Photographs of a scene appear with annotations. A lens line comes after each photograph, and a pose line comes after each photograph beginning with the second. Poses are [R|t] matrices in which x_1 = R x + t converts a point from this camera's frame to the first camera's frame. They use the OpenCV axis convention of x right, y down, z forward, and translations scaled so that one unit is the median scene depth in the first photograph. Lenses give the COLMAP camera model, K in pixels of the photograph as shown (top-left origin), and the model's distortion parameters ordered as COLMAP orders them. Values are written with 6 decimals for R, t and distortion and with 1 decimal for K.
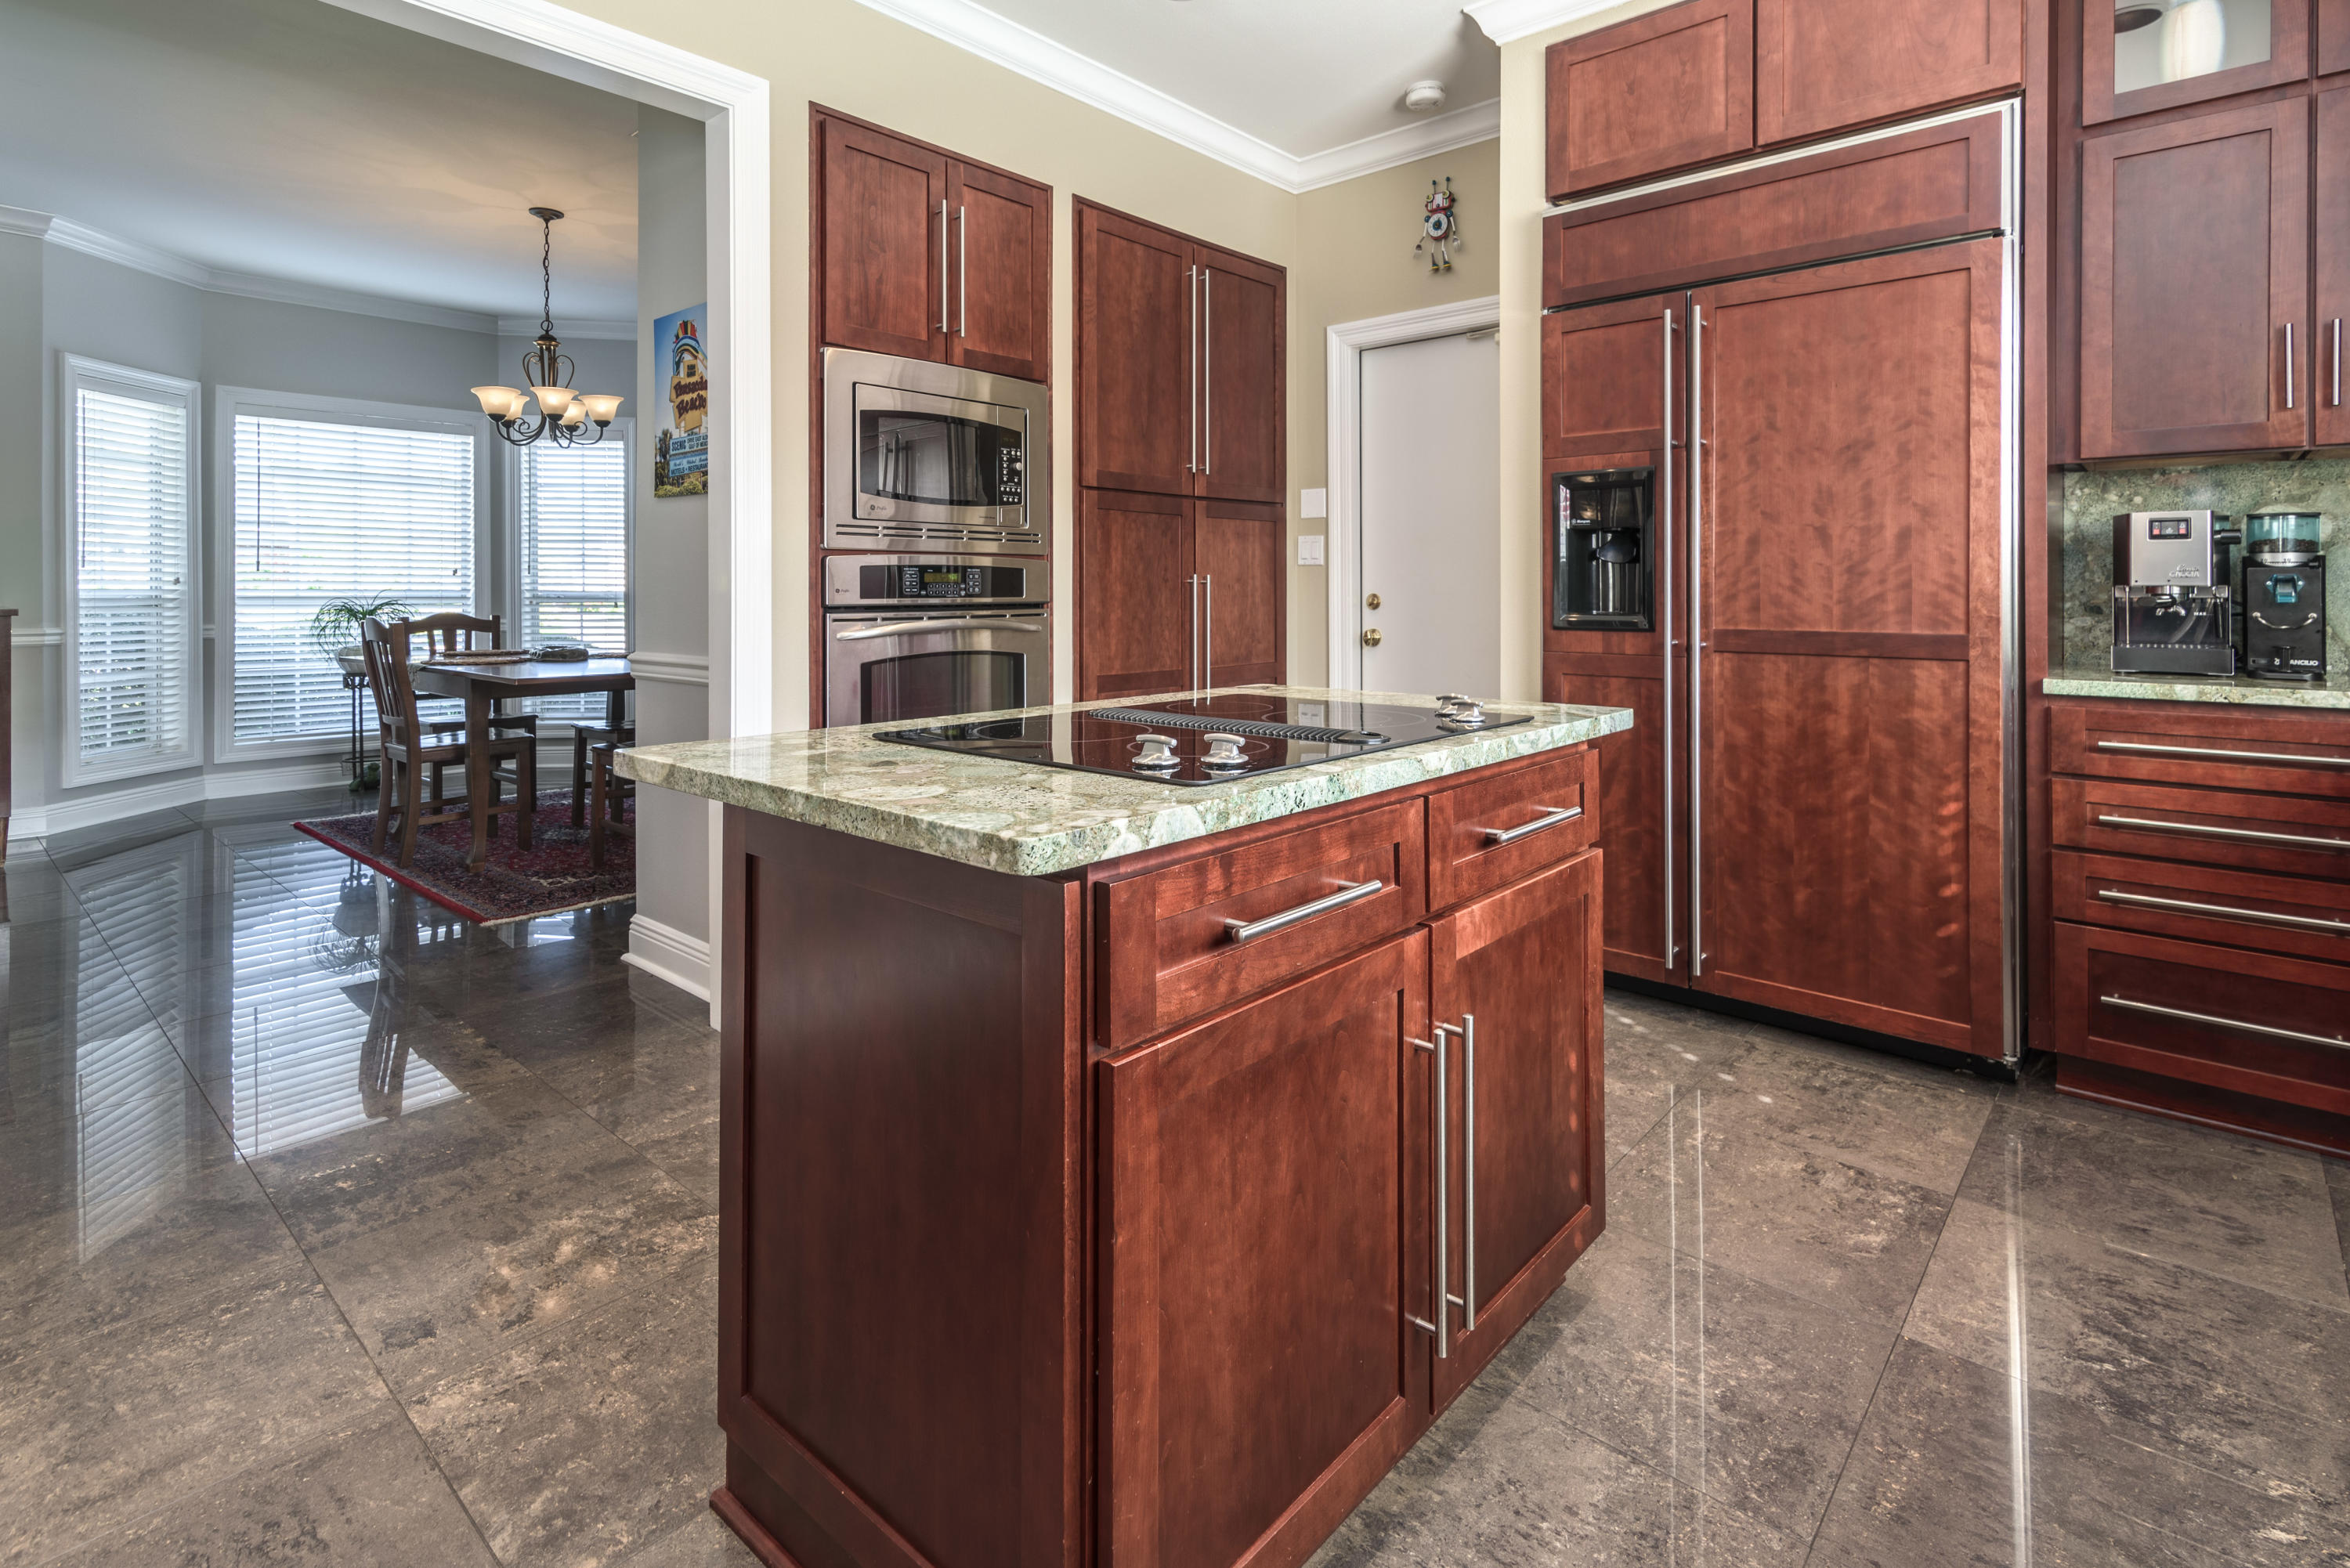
lens RADIAL K [[1140.2, 0, 1190.0], [0, 1140.2, 584.0], [0, 0, 1]] dist [0.013062, -0.001600]
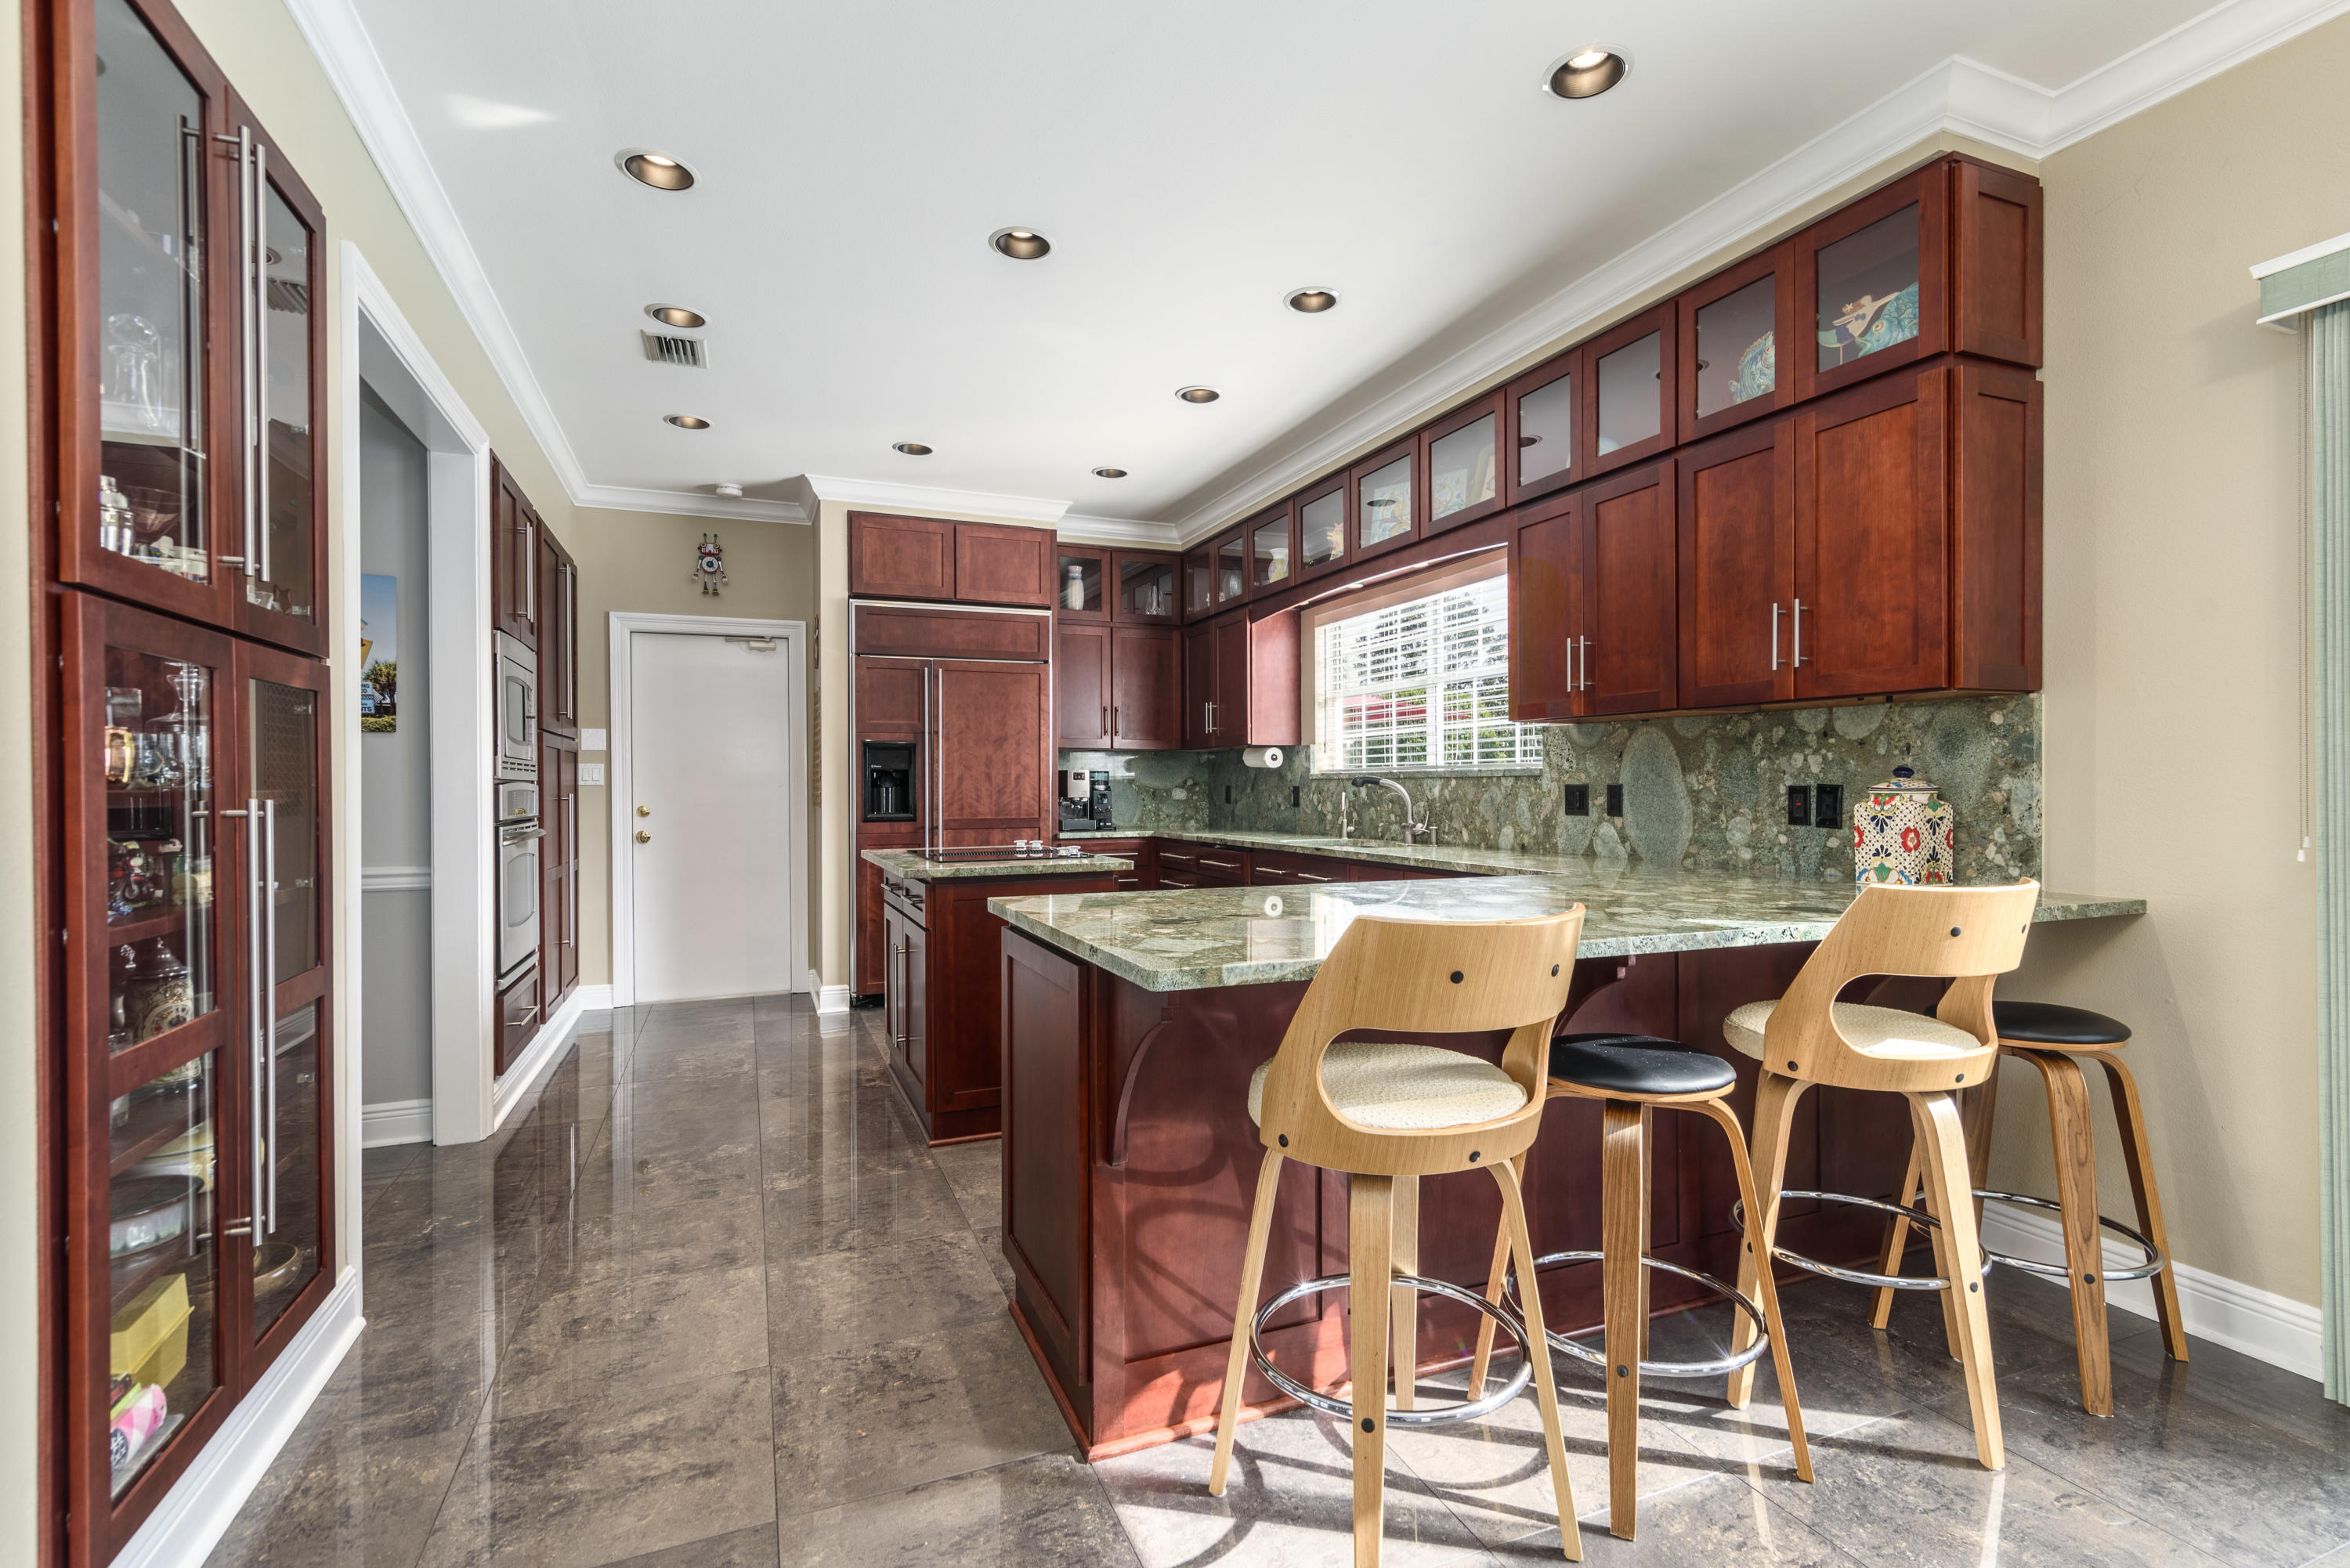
lens RADIAL K [[1067.1, 0, 1203.6], [0, 1067.1, 797.7], [0, 0, 1]] dist [0.014144, -0.002117]
pose [[0.428437, -0.011839, 0.903494, -1.222392], [0.003393, 0.999928, 0.011494, -0.023579], [-0.903565, -0.001859, 0.428446, -0.324920]]
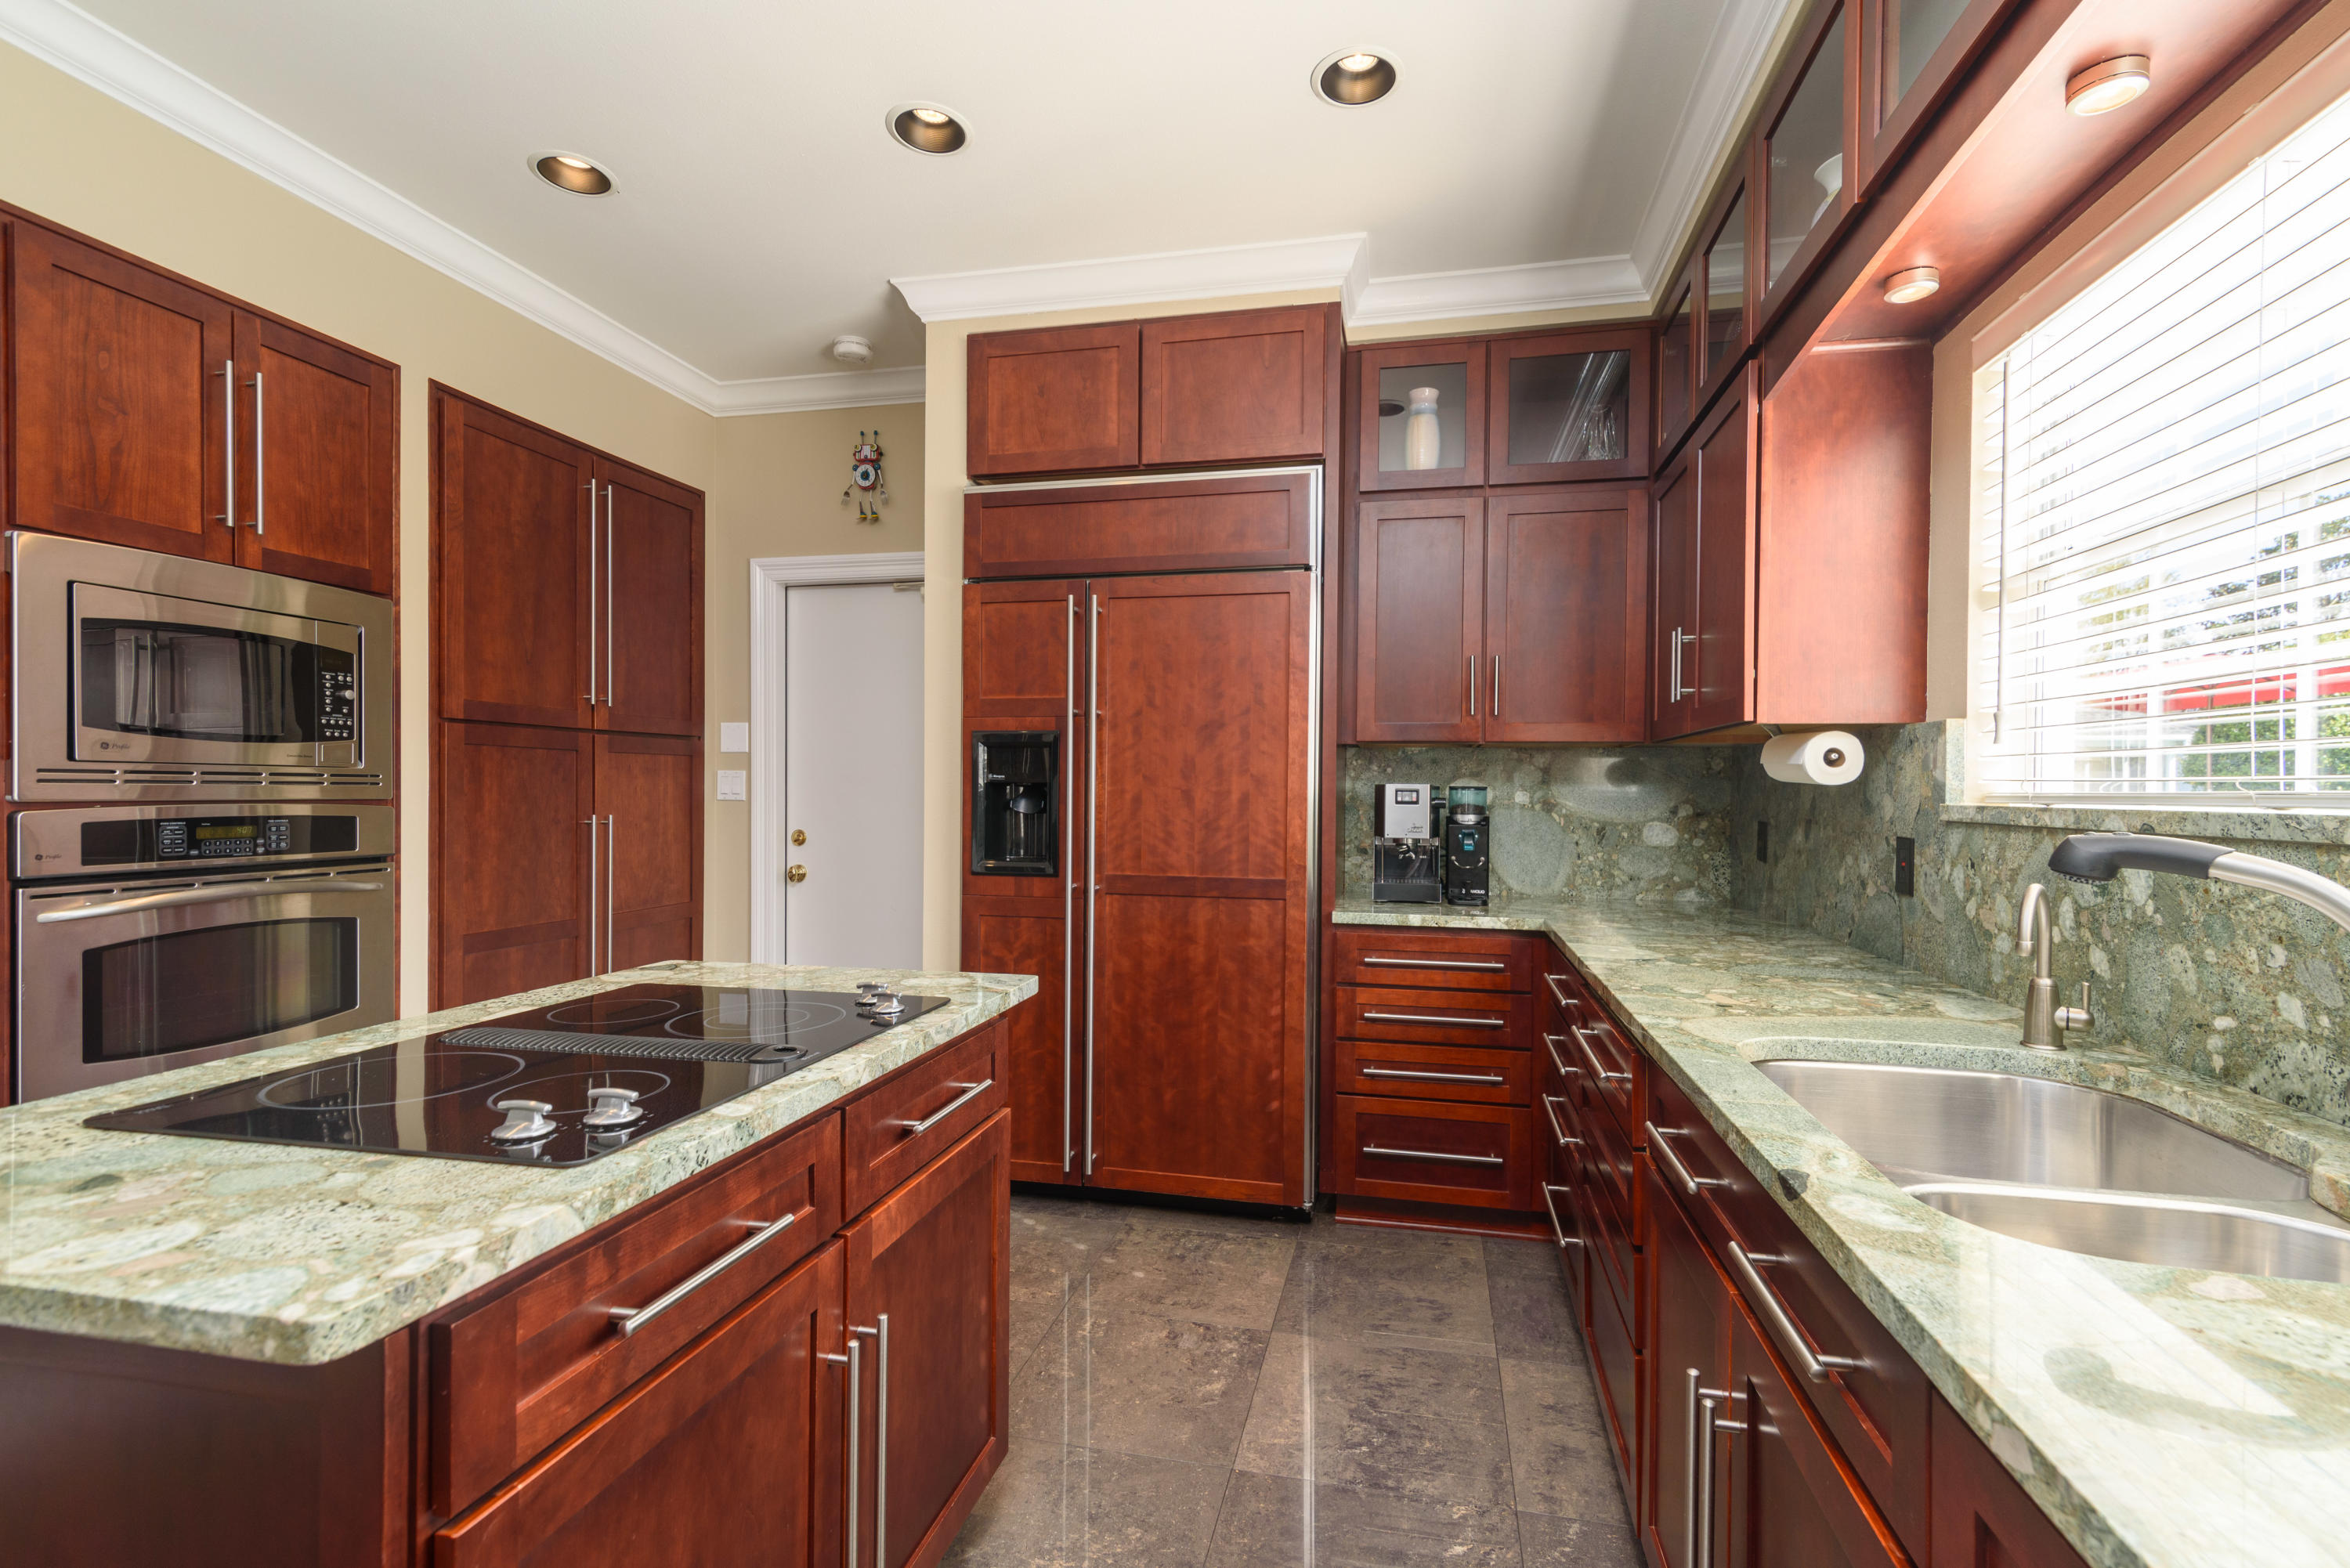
lens RADIAL K [[1067.1, 0, 1193.2], [0, 1067.1, 796.8], [0, 0, 1]] dist [0.014144, -0.002117]
pose [[0.872943, 0.004010, 0.487806, 0.007147], [-0.009534, 0.999915, 0.008843, -0.053182], [-0.487729, -0.012370, 0.872908, 0.011620]]
